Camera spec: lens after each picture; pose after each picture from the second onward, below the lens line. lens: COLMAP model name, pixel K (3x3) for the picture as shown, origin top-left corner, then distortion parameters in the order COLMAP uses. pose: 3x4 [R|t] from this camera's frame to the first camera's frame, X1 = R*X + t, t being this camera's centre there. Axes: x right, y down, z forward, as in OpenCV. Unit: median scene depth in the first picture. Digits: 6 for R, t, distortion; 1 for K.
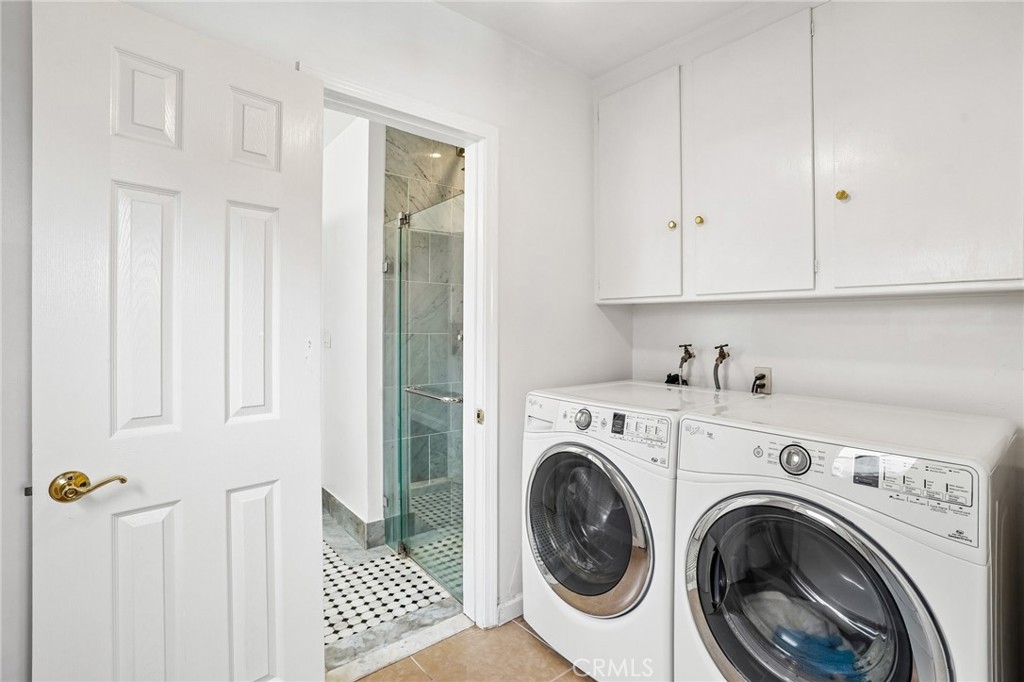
lens RADIAL K [[484.2, 0, 510.7], [0, 484.2, 323.1], [0, 0, 1]] dist [-0.059080, 0.018189]
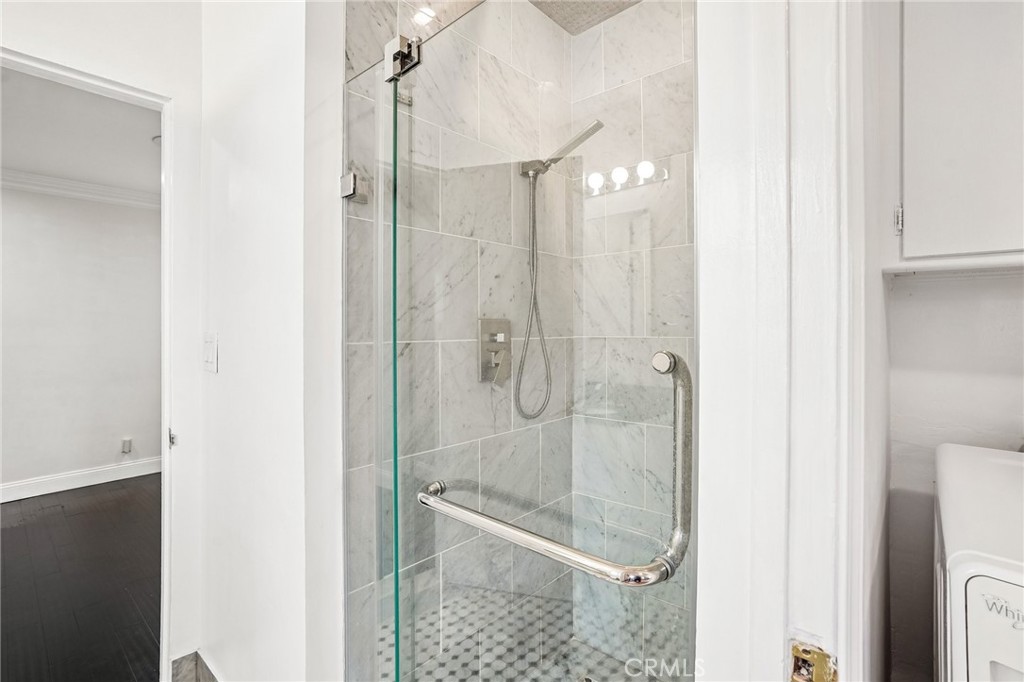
lens RADIAL K [[466.5, 0, 512.9], [0, 466.5, 319.1], [0, 0, 1]] dist [-0.034416, 0.015650]
pose [[0.986571, -0.007779, 0.163149, -0.184360], [0.008882, 0.999942, -0.006033, 0.003889], [-0.163093, 0.007401, 0.986583, 0.573592]]
